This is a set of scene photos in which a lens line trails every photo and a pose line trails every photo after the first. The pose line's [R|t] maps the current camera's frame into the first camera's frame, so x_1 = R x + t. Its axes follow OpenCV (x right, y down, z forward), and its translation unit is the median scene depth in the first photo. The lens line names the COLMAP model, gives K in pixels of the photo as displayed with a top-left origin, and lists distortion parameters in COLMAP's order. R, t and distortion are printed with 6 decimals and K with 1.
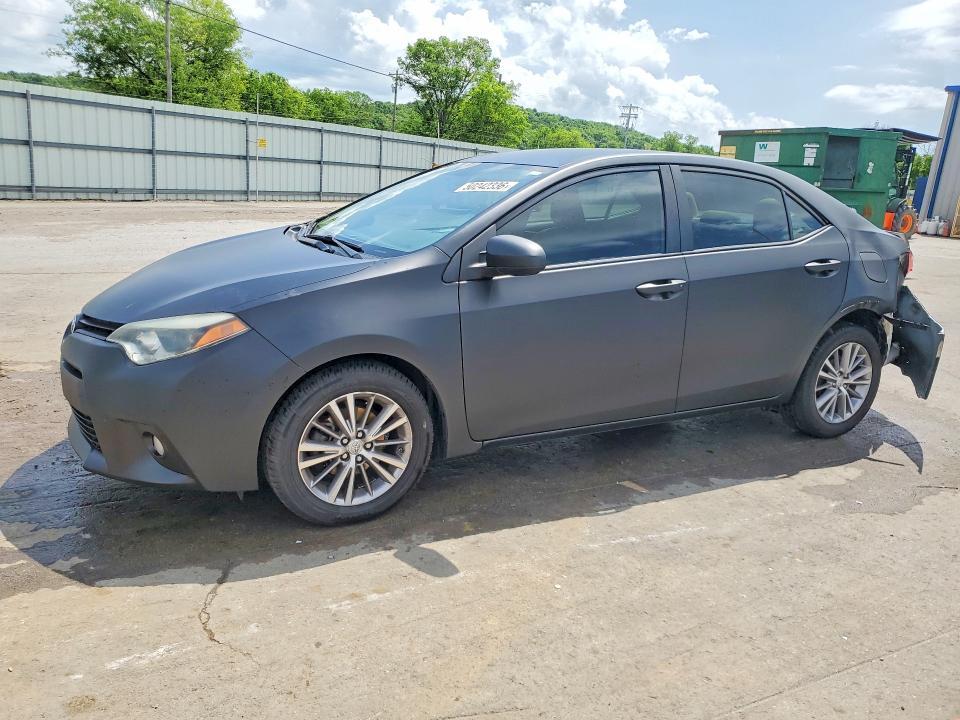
lens RADIAL K [[748.2, 0, 457.3], [0, 748.2, 356.6], [0, 0, 1]] dist [0.005267, 0.011711]
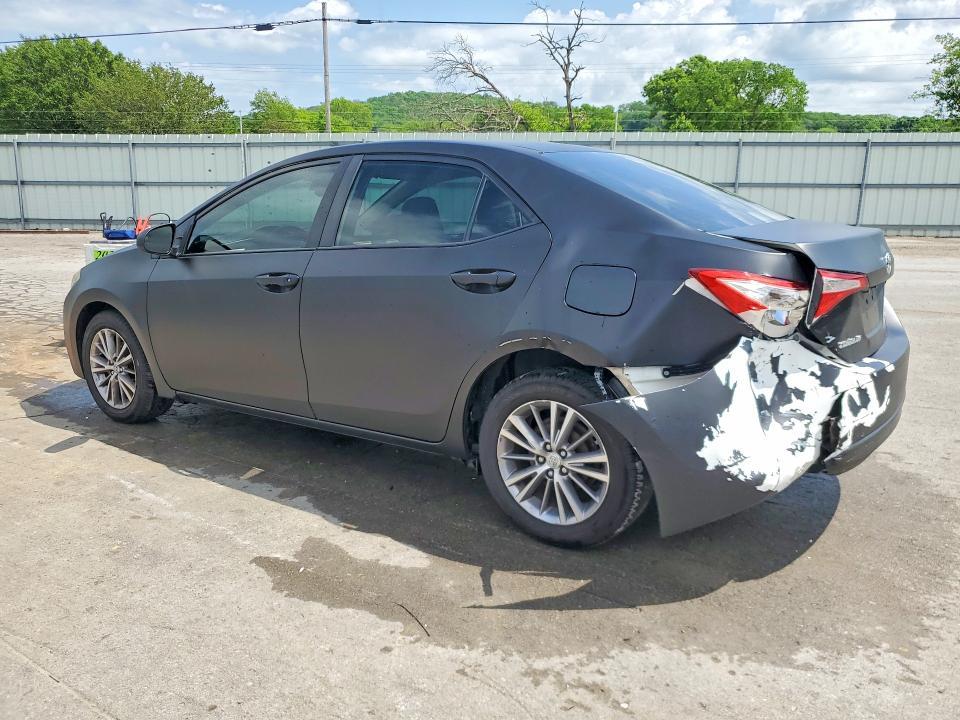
lens RADIAL K [[748.2, 0, 457.3], [0, 748.2, 356.6], [0, 0, 1]] dist [0.005267, 0.011711]
pose [[0.497956, 0.148432, -0.854405, 1.096462], [-0.197155, 0.978820, 0.055142, -0.080912], [0.844493, 0.140992, 0.516674, 0.629068]]
